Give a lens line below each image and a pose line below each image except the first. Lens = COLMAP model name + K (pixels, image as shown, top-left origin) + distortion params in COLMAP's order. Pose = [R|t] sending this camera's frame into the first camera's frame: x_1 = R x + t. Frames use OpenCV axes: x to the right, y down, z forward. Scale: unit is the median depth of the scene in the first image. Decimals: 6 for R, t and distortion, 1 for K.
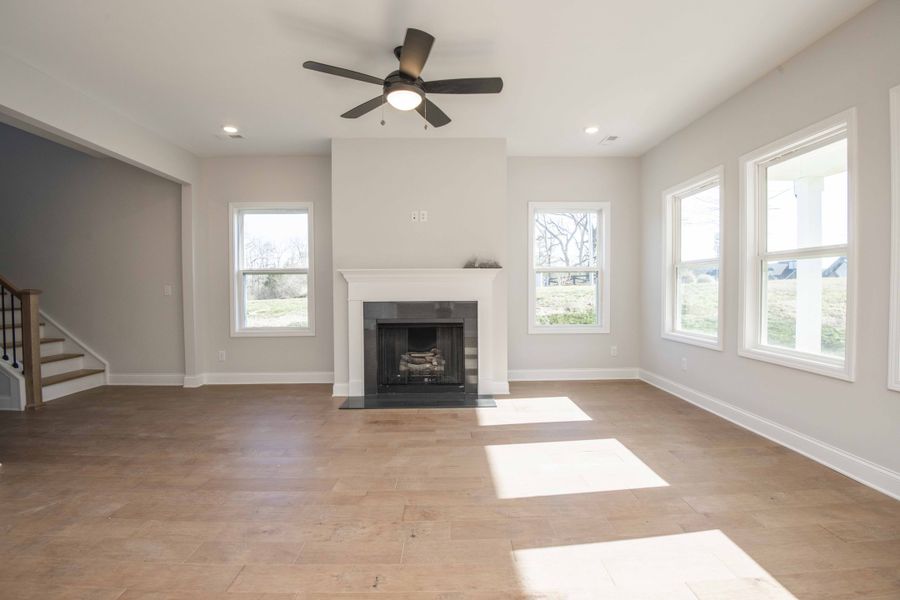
lens RADIAL K [[414.3, 0, 455.5], [0, 414.3, 300.0], [0, 0, 1]] dist [-0.013267, -0.017165]
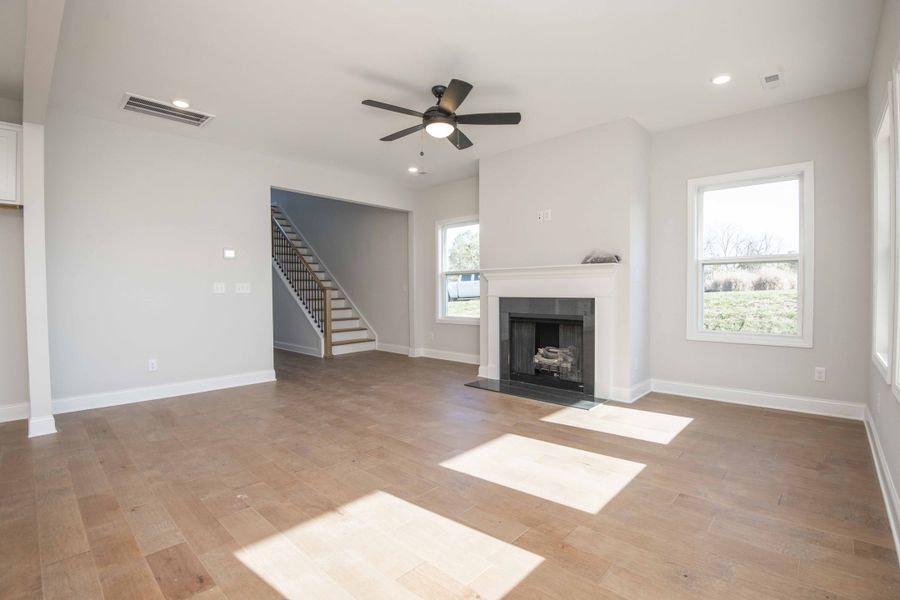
lens RADIAL K [[414.3, 0, 455.5], [0, 414.3, 300.0], [0, 0, 1]] dist [-0.013267, -0.017165]
pose [[0.716786, 0.018167, -0.697057, 0.485158], [-0.015717, 0.999828, 0.009896, 0.002705], [0.697116, 0.003862, 0.716948, 0.101145]]
